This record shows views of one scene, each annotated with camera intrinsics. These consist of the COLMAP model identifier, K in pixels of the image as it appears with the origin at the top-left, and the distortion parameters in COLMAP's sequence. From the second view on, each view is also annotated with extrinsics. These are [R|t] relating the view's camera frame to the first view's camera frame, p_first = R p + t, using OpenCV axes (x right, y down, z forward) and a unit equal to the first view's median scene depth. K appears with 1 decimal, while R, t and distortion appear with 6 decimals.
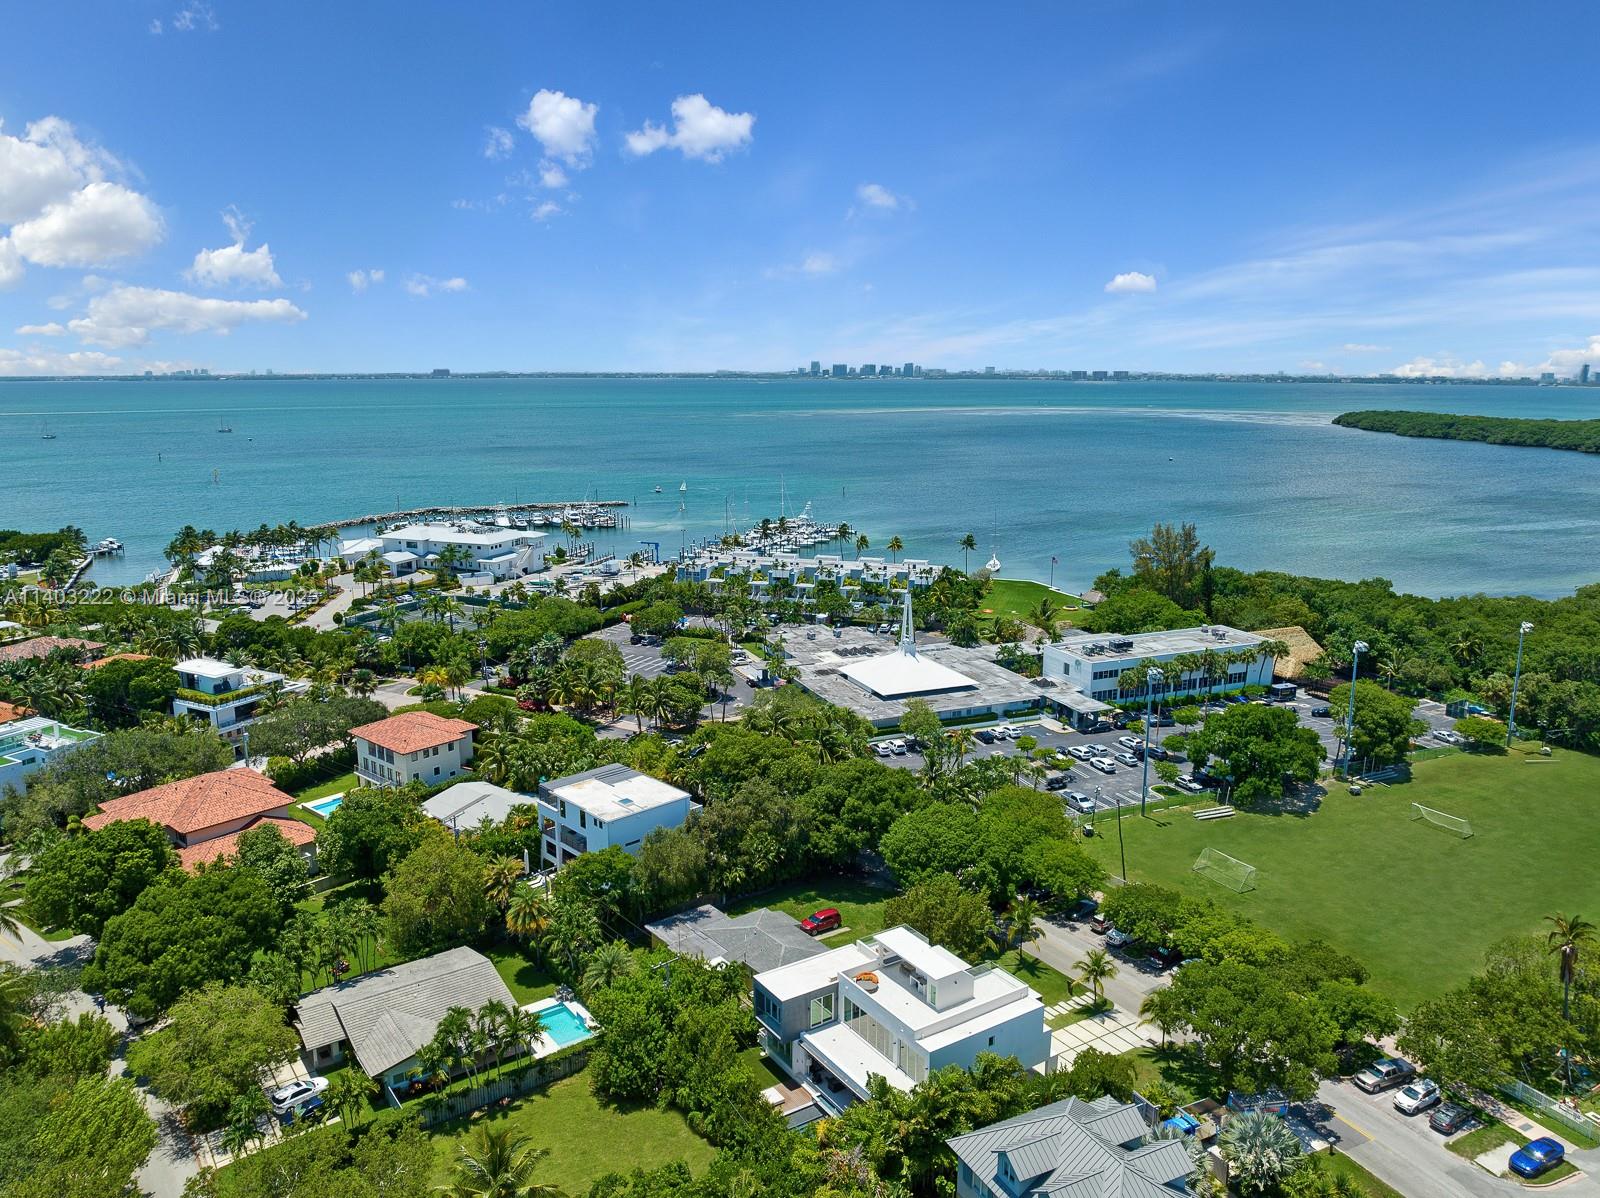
lens RADIAL K [[1157.3, 0, 800.0], [0, 1157.3, 599.0], [0, 0, 1]] dist [-0.029419, -0.002073]
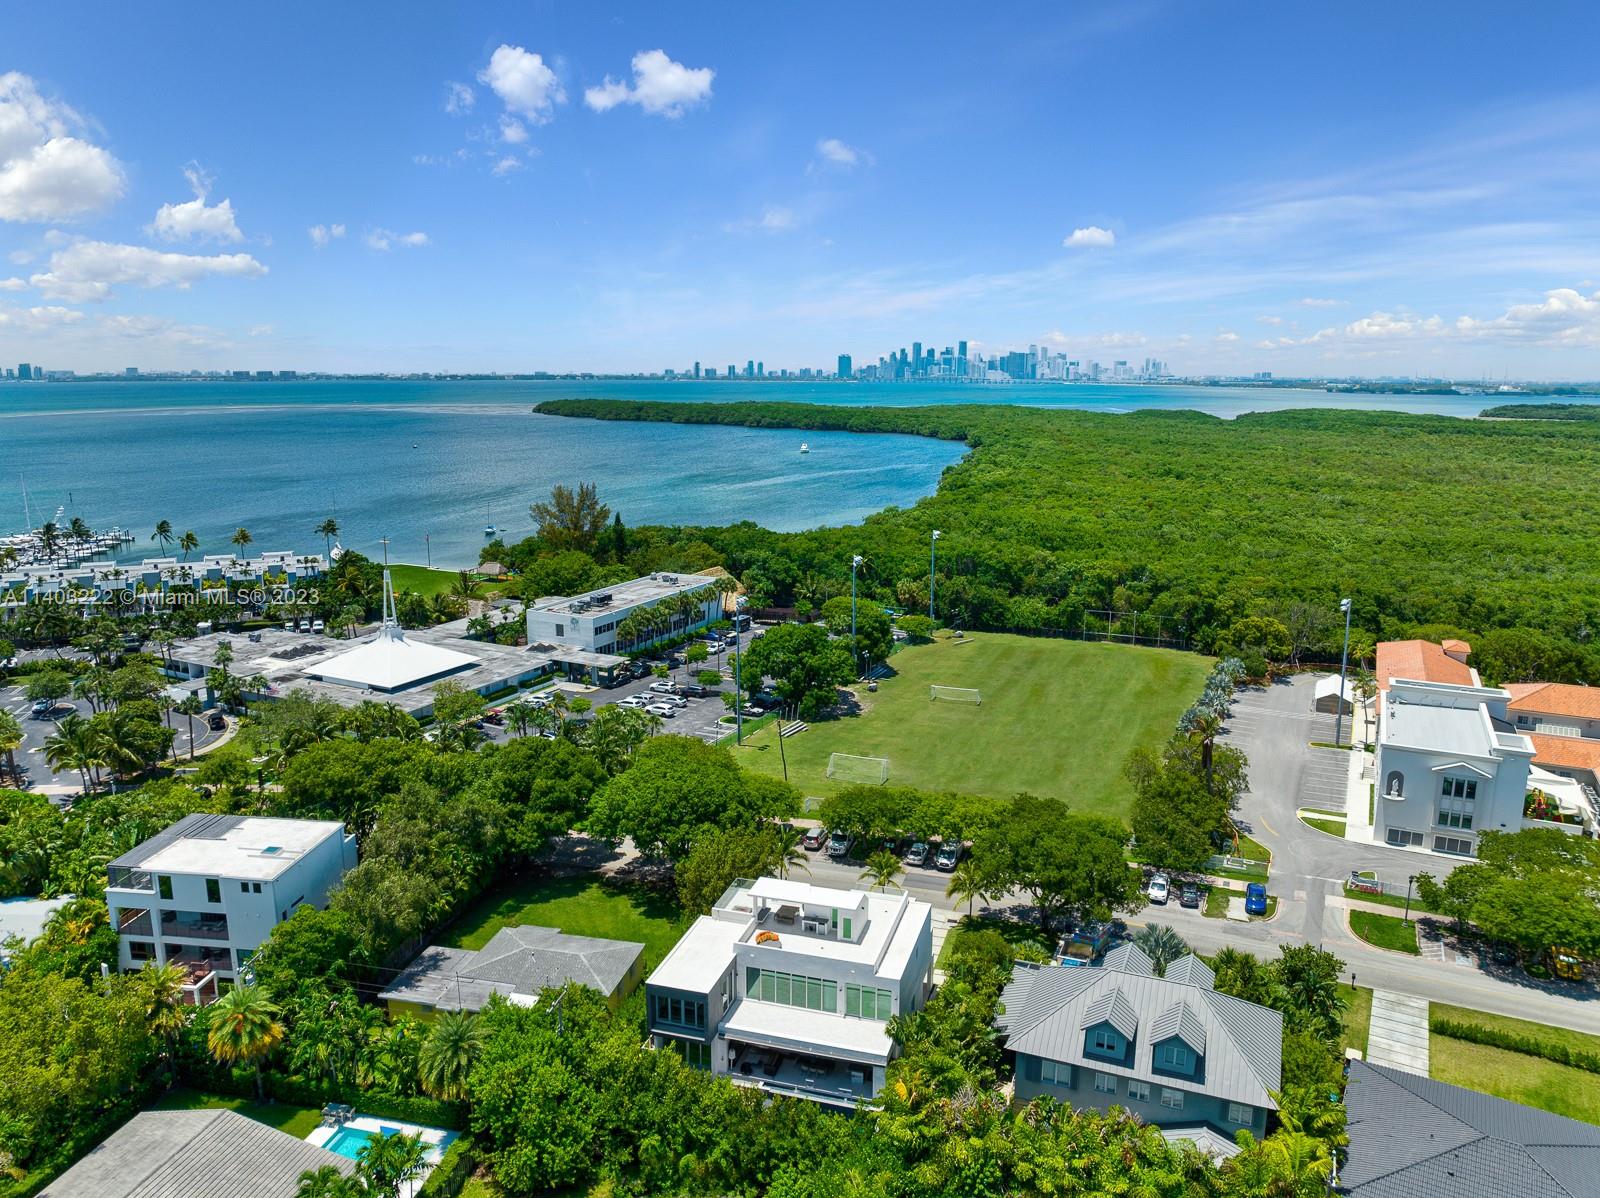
lens RADIAL K [[1140.3, 0, 800.0], [0, 1140.3, 599.0], [0, 0, 1]] dist [-0.032804, -0.001109]
pose [[0.759437, -0.125135, 0.638433, -0.218490], [0.125601, 0.991067, 0.044846, 0.017864], [-0.638342, 0.046130, 0.768369, 0.149833]]
